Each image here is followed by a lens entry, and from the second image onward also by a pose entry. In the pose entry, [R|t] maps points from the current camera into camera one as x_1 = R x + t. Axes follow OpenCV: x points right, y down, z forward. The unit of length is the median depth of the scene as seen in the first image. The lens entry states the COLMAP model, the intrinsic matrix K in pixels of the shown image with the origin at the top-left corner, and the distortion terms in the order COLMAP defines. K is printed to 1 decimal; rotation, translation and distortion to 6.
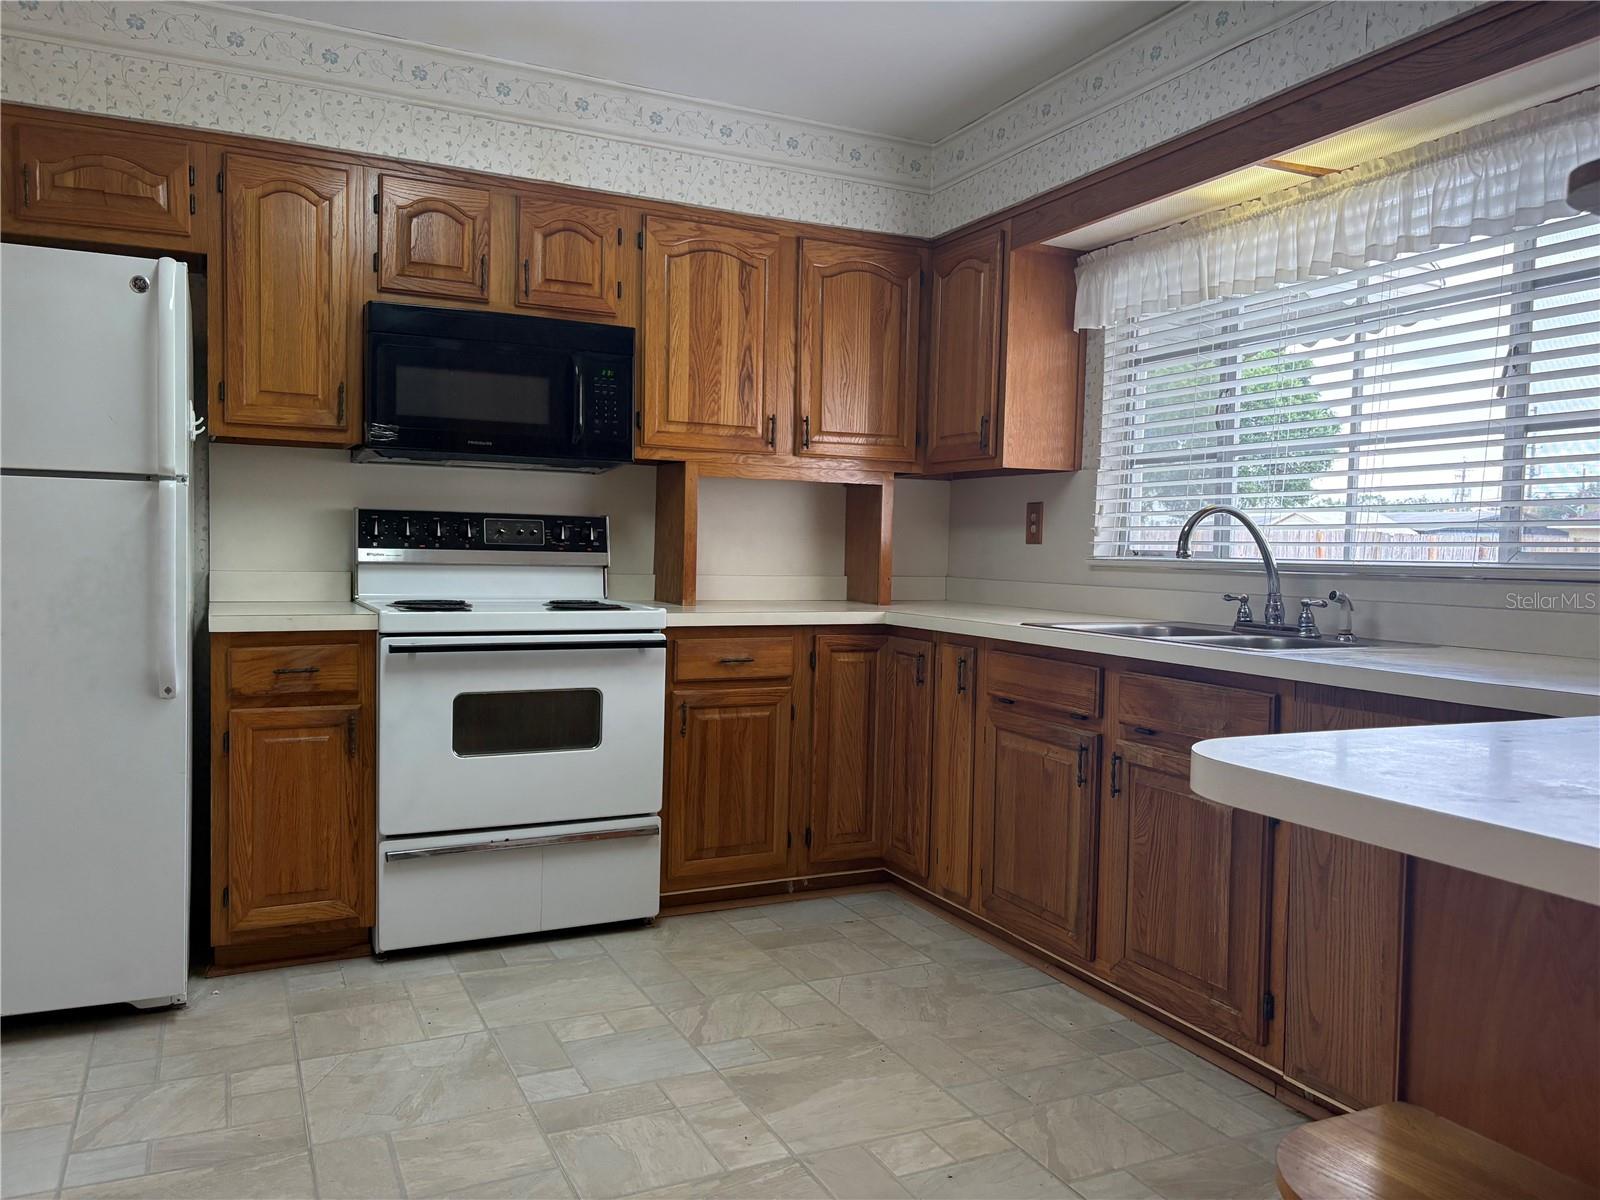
lens RADIAL K [[1206.1, 0, 800.0], [0, 1206.1, 600.0], [0, 0, 1]] dist [0.001982, -0.000255]
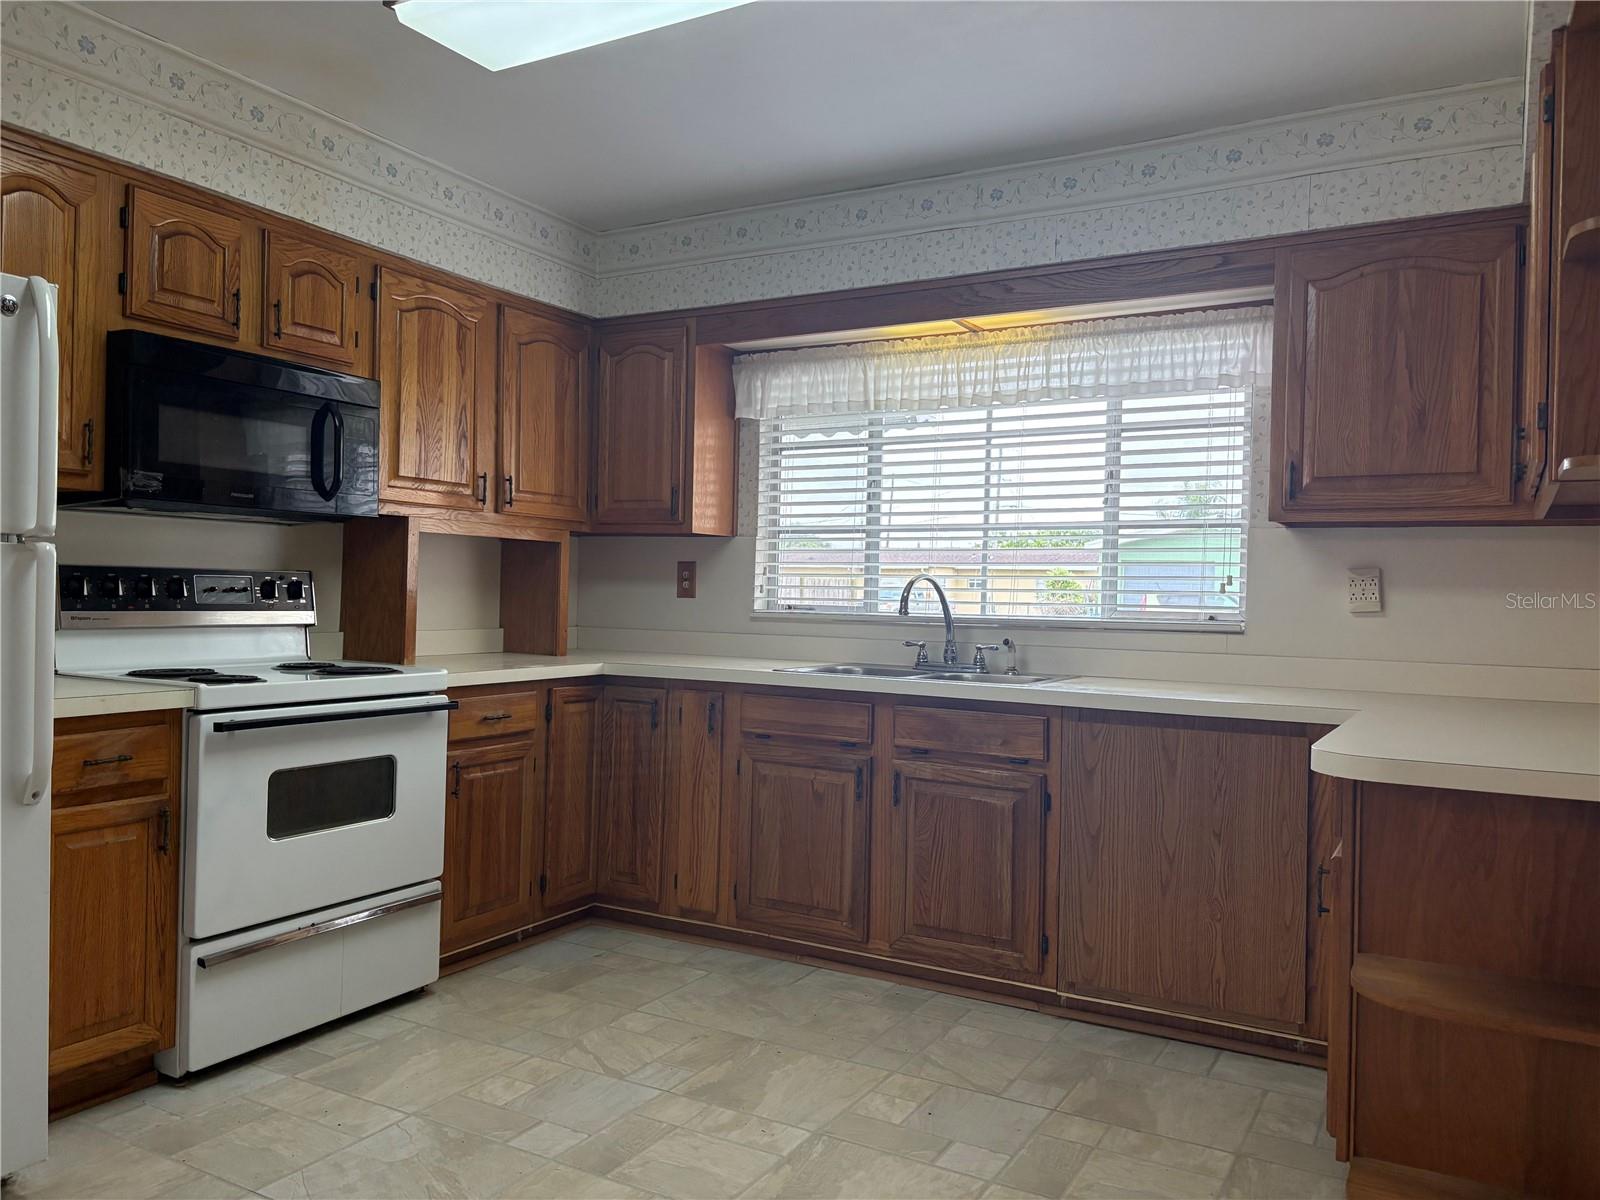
lens RADIAL K [[1197.0, 0, 800.0], [0, 1197.0, 600.0], [0, 0, 1]] dist [0.010966, -0.002542]
pose [[0.823150, -0.005485, 0.567798, -0.439349], [0.020606, 0.999583, -0.020217, -0.024247], [-0.567450, 0.028342, 0.822920, 0.016200]]
